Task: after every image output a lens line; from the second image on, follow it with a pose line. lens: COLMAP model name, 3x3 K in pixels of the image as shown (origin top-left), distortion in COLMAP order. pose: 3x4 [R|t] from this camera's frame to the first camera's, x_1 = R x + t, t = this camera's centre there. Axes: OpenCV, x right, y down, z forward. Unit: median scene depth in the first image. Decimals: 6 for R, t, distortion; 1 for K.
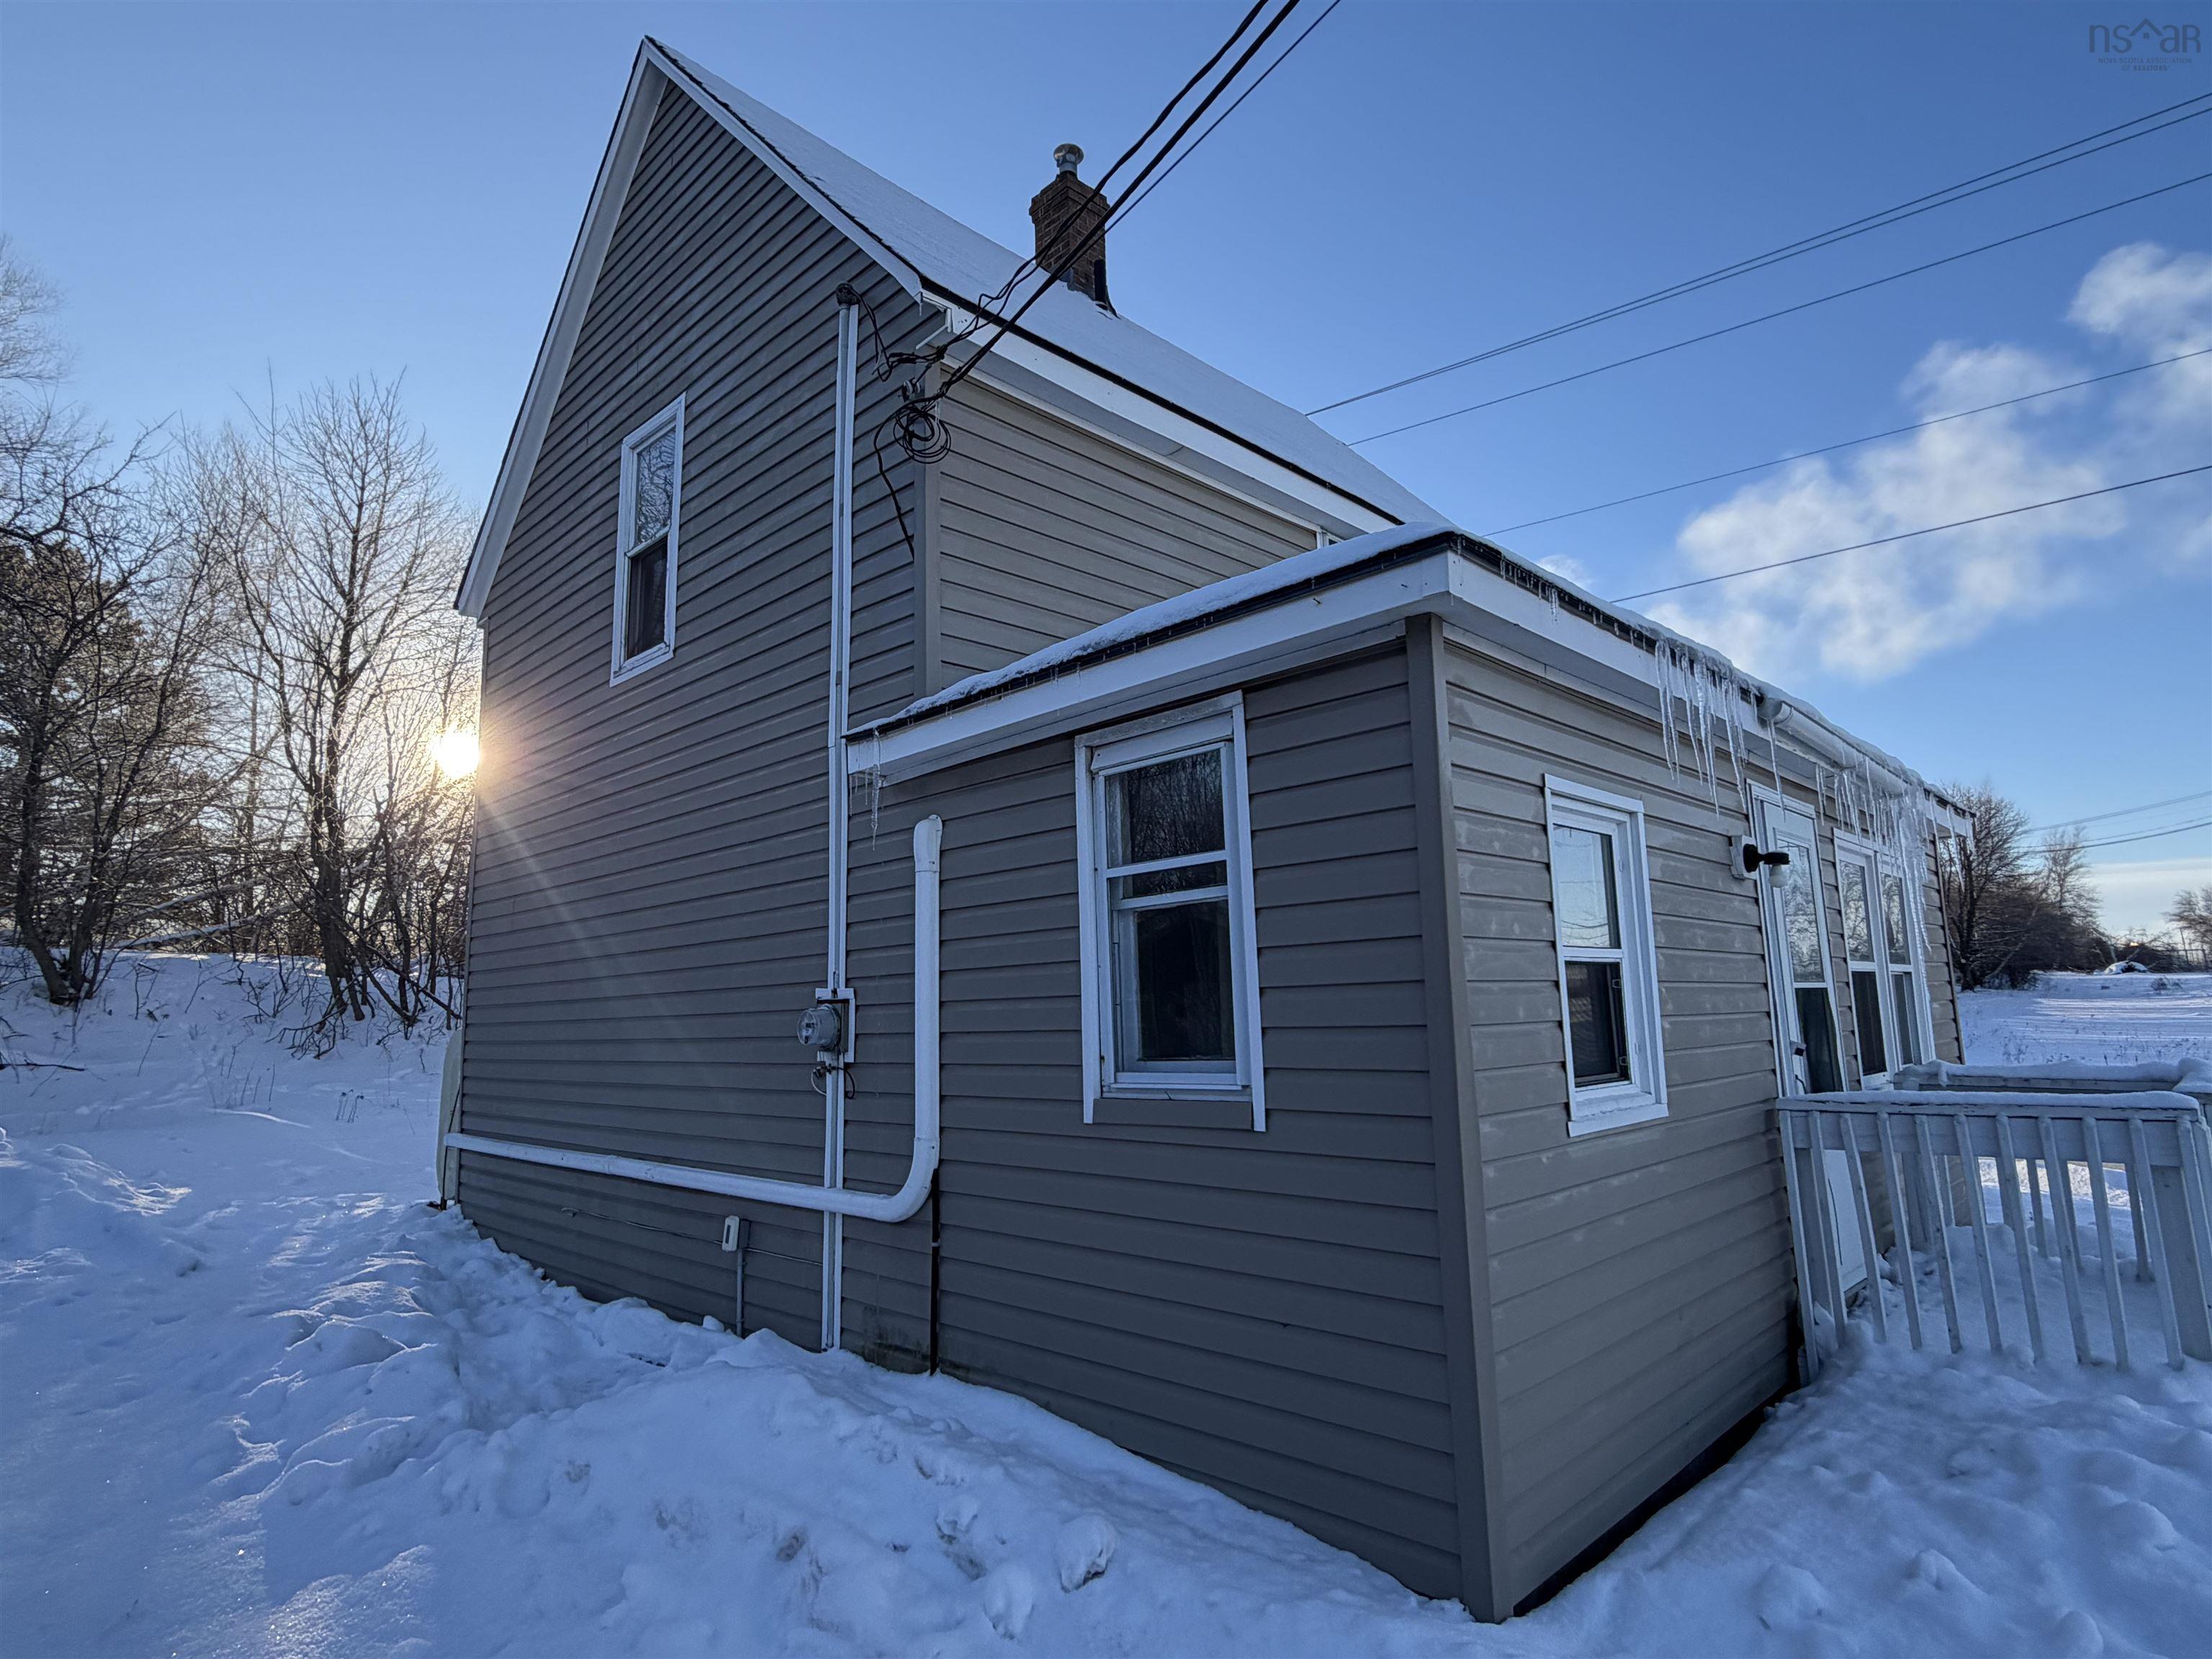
lens RADIAL K [[1193.8, 0, 1106.0], [0, 1193.8, 829.5], [0, 0, 1]] dist [-0.001247, 0.000079]
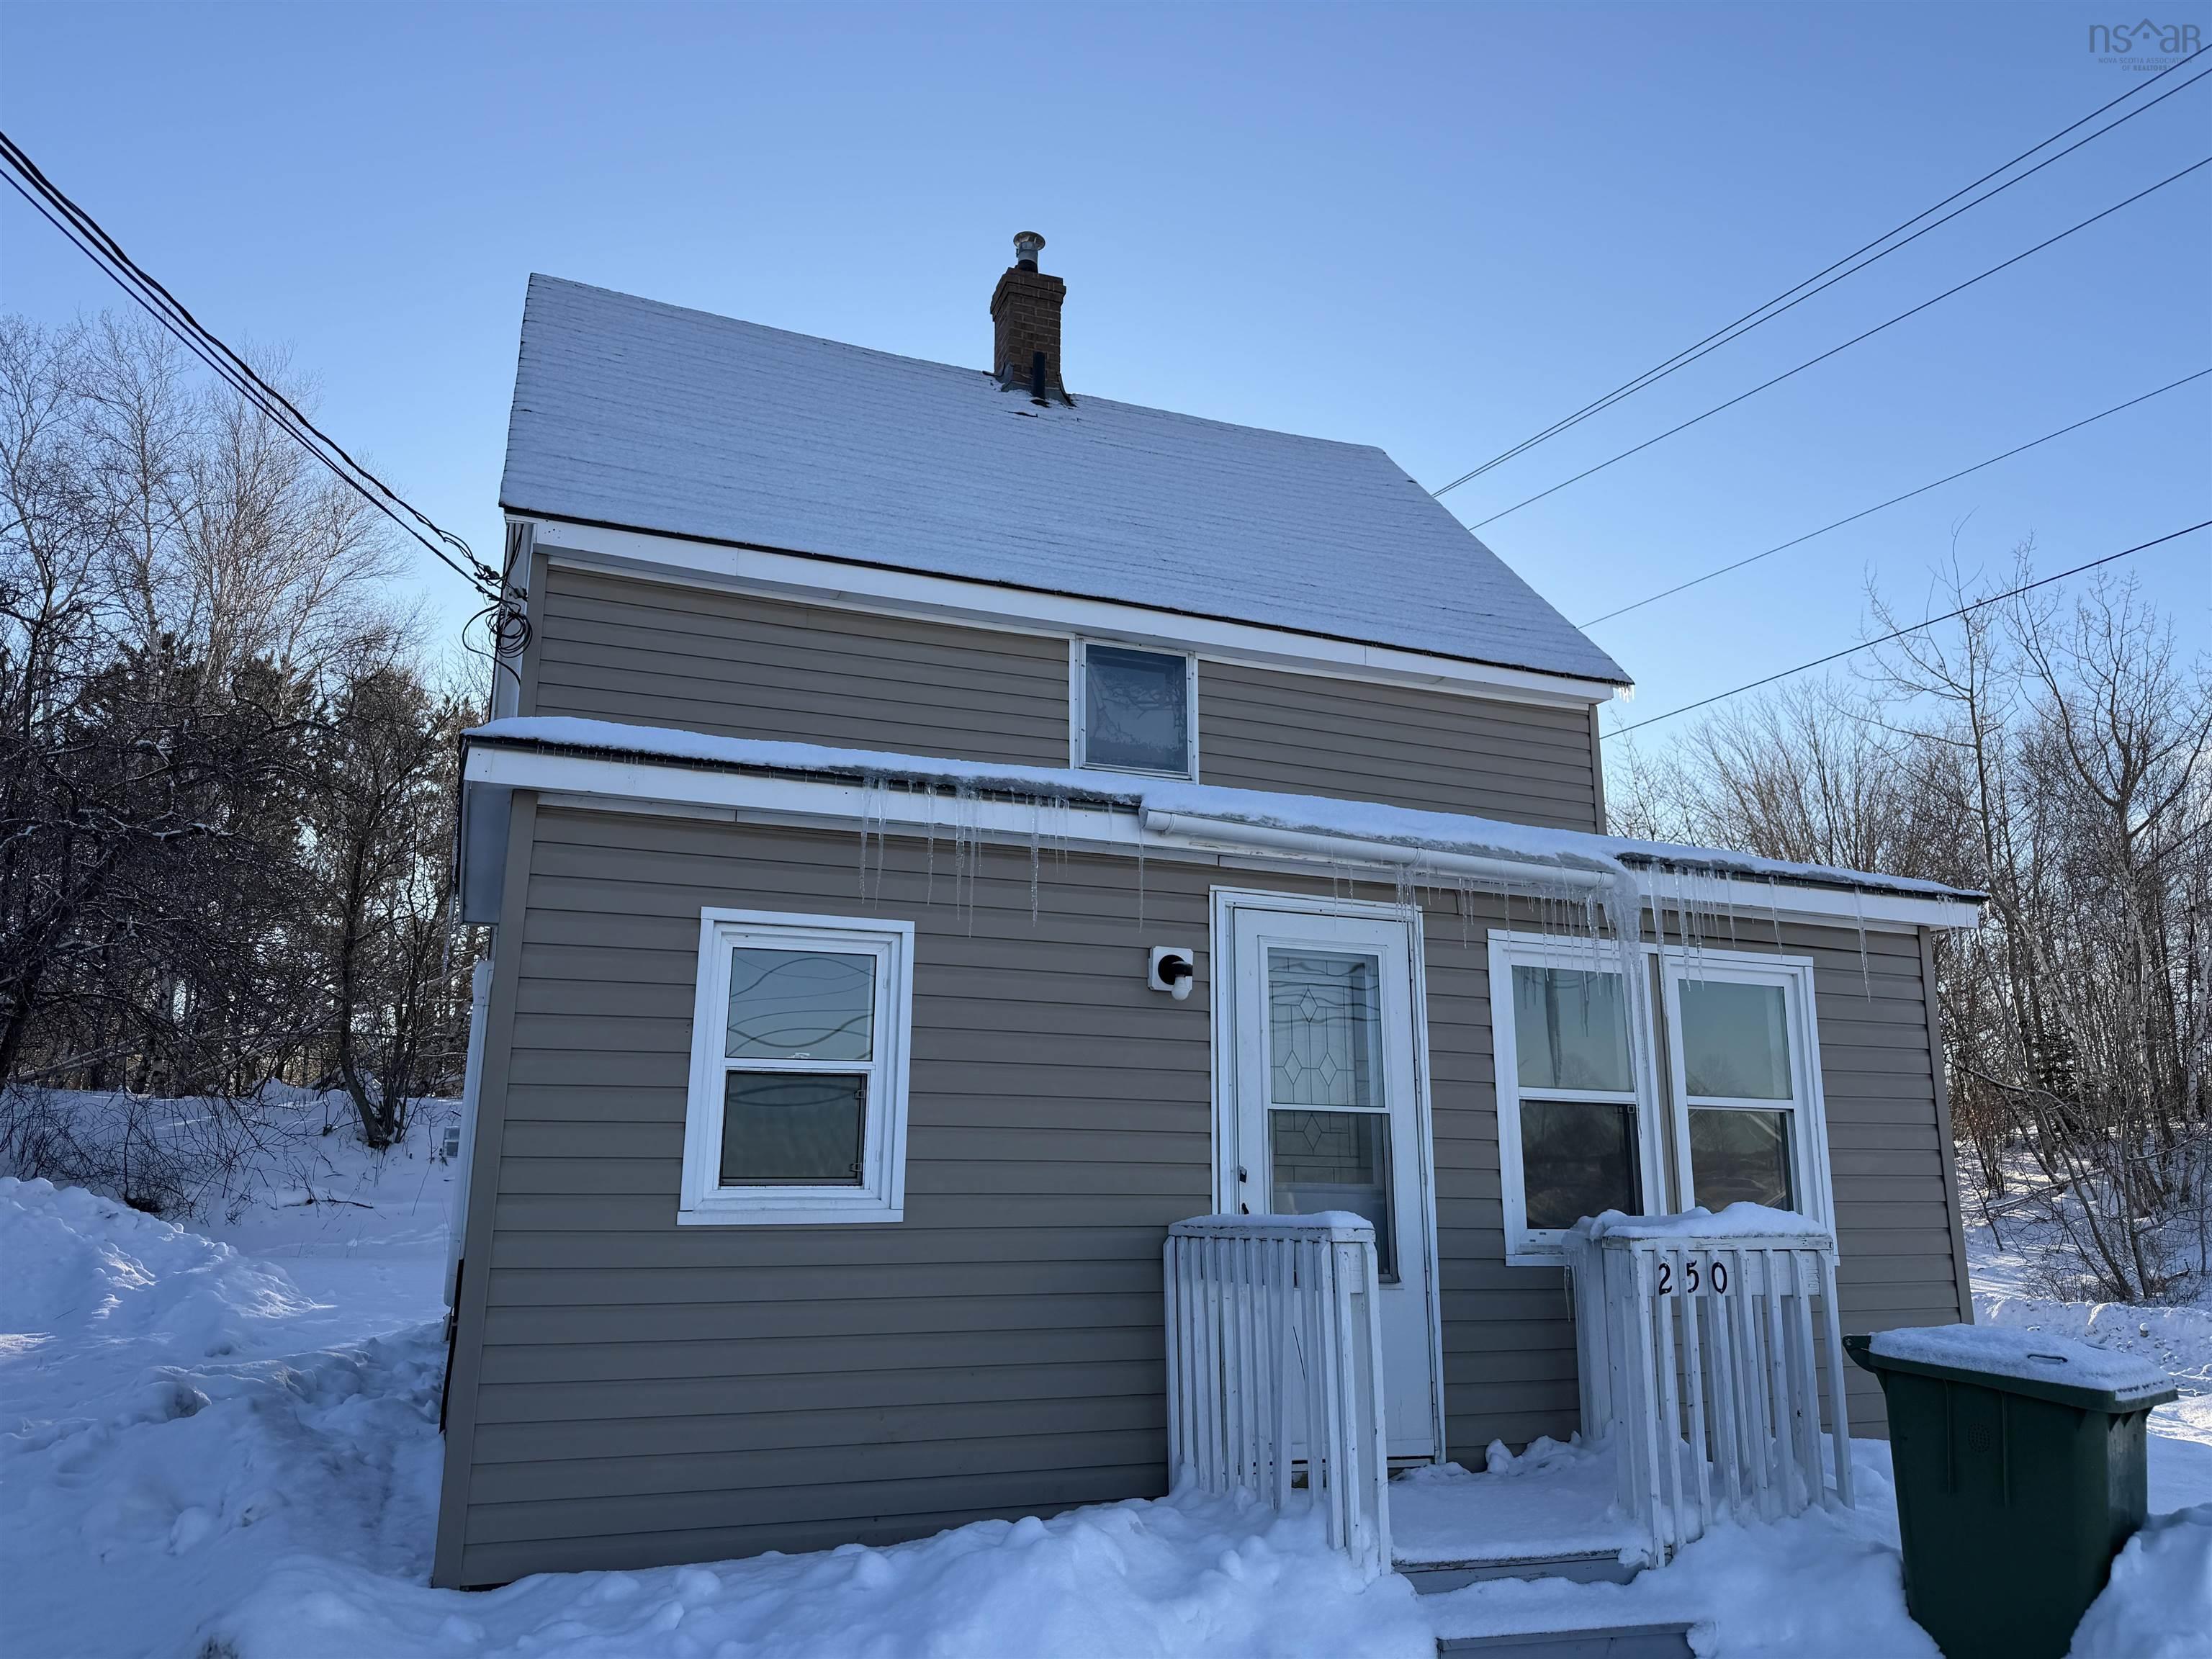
lens RADIAL K [[1554.3, 0, 1106.0], [0, 1554.3, 829.5], [0, 0, 1]] dist [0.086366, -0.135765]
pose [[0.914572, -0.067599, -0.398733, 0.491566], [0.036542, 0.995711, -0.084992, 0.007625], [0.402768, 0.063161, 0.913120, -0.086405]]
